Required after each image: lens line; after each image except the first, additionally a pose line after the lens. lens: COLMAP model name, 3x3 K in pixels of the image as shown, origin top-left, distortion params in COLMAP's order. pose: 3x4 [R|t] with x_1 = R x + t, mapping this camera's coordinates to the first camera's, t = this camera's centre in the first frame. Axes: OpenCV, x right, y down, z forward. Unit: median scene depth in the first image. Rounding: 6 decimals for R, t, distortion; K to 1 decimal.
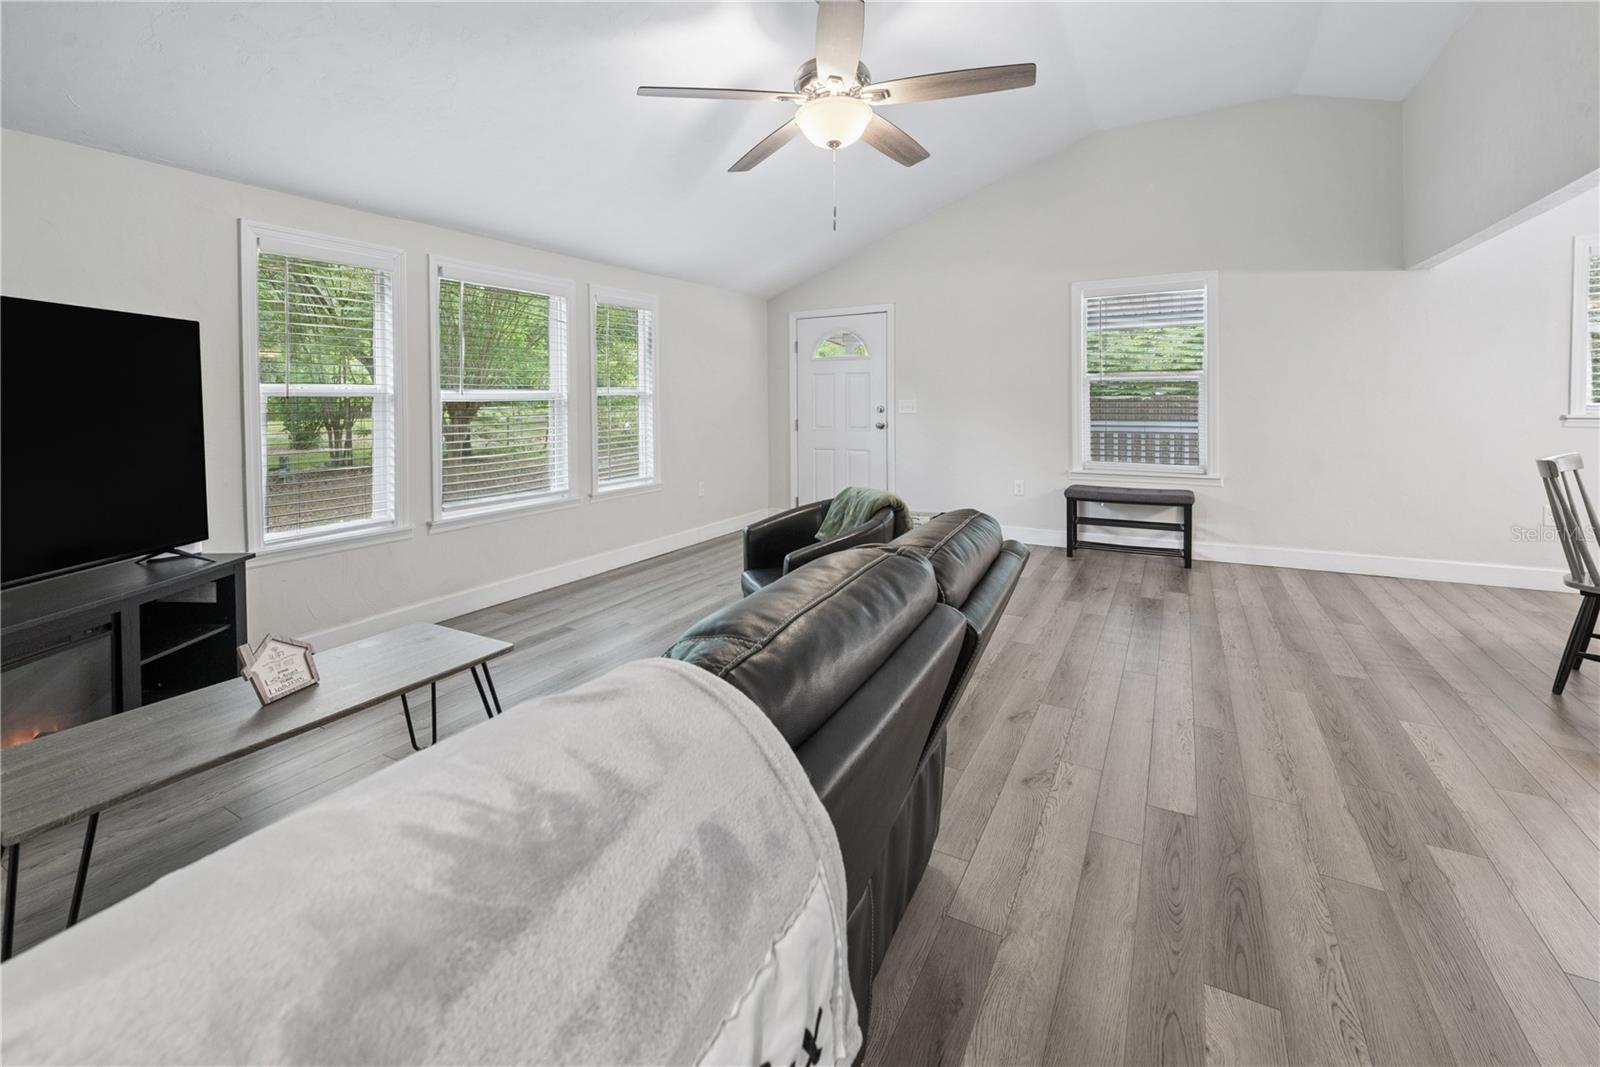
lens RADIAL K [[679.8, 0, 794.8], [0, 679.8, 442.0], [0, 0, 1]] dist [-0.001089, -0.000267]
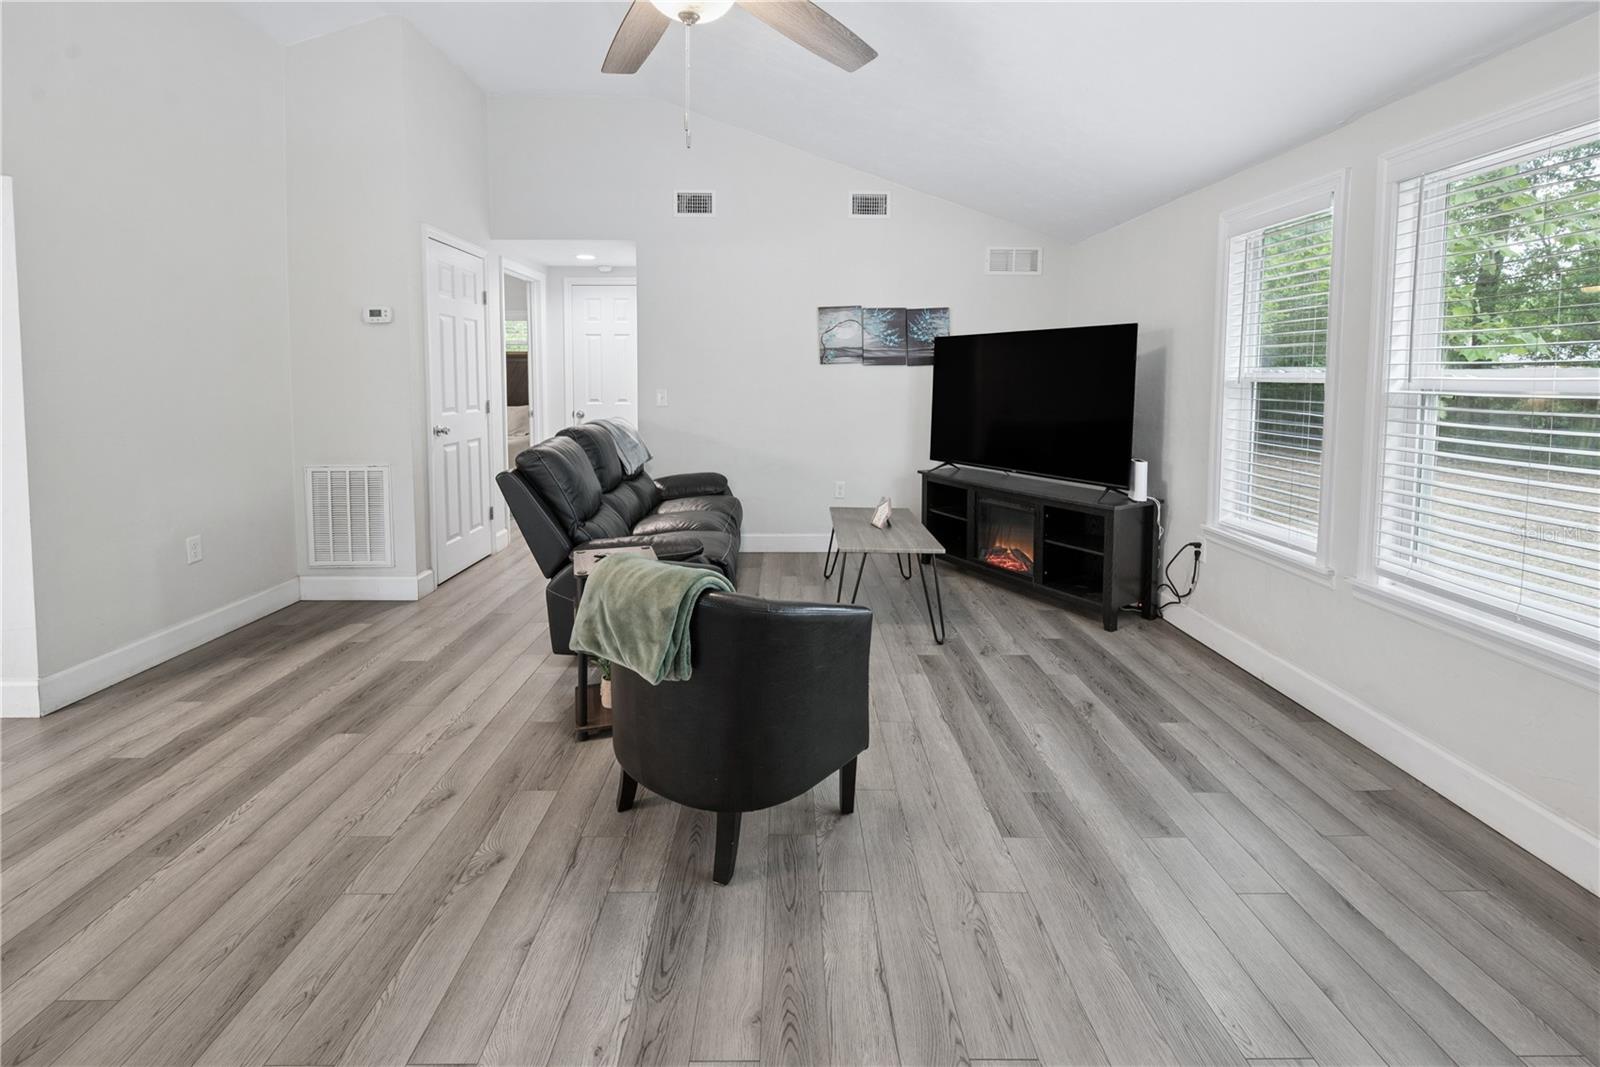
lens RADIAL K [[679.8, 0, 805.0], [0, 679.8, 418.6], [0, 0, 1]] dist [-0.001089, -0.000267]
pose [[-0.856857, 0.038943, -0.514081, 0.399059], [-0.025802, 0.992654, 0.118203, -0.165437], [0.514908, 0.114548, -0.849558, 2.079093]]
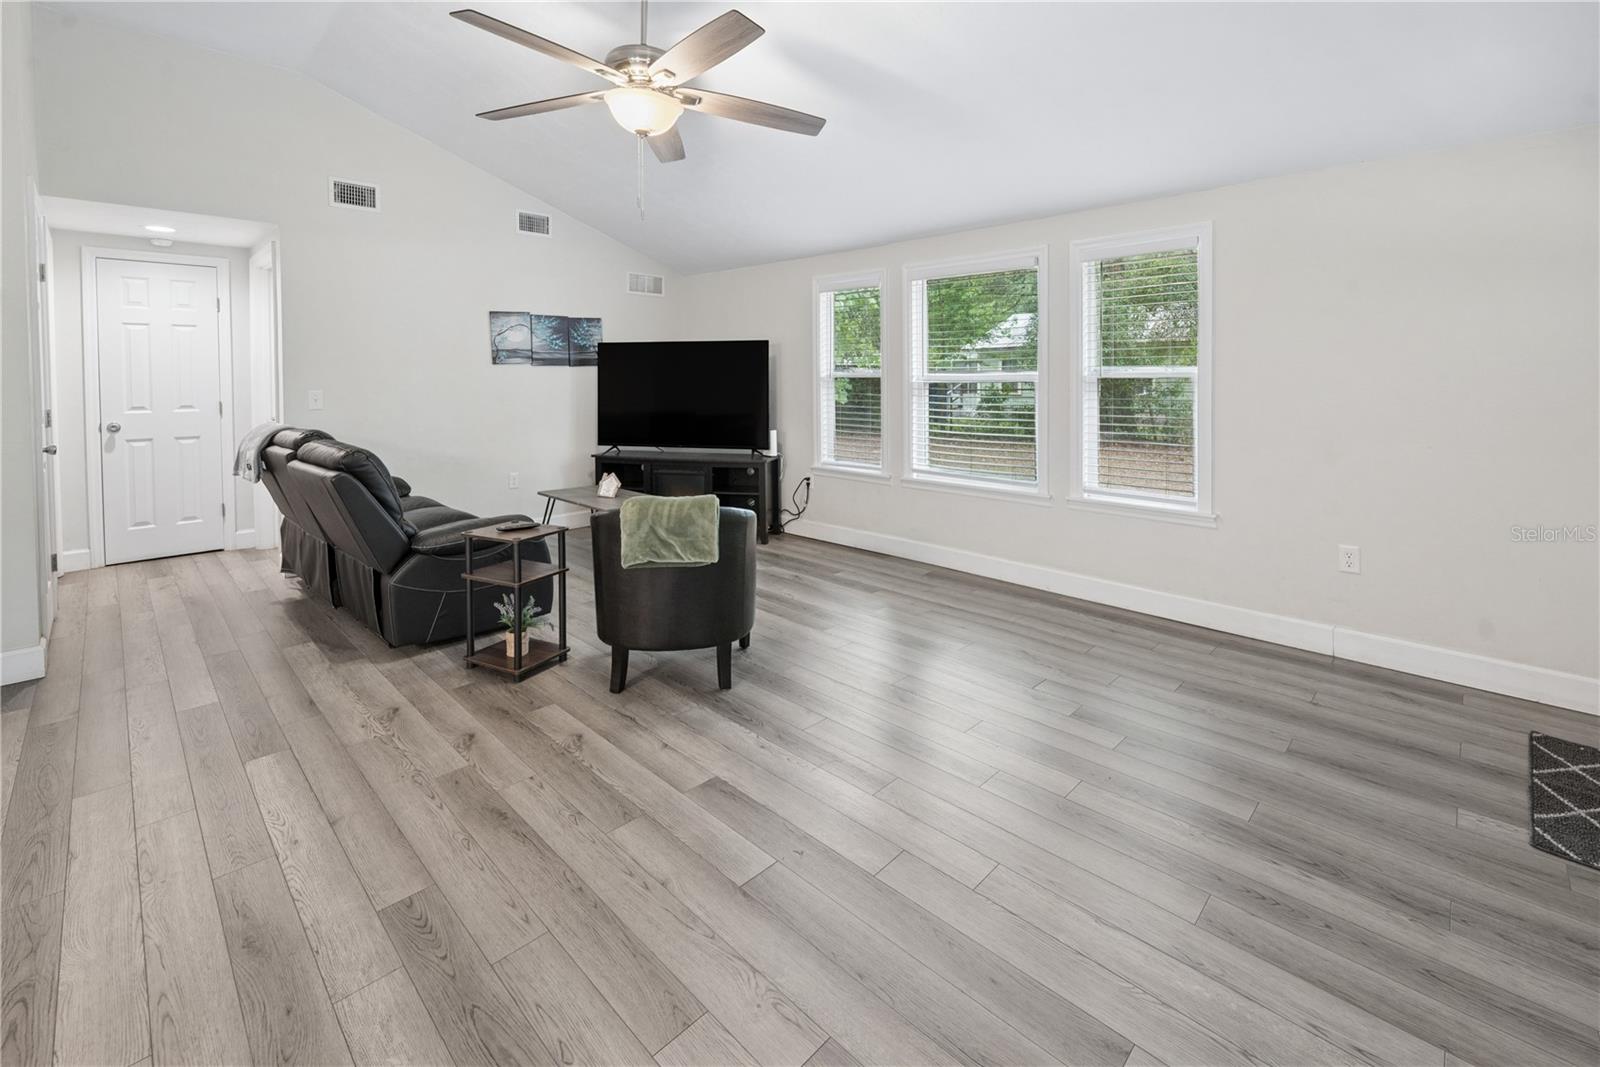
lens RADIAL K [[679.8, 0, 802.2], [0, 679.8, 397.8], [0, 0, 1]] dist [-0.001089, -0.000267]
pose [[-0.252309, 0.043303, -0.966677, 1.232401], [-0.053782, 0.996826, 0.058691, -0.162265], [0.966151, 0.066798, -0.249180, 1.849653]]
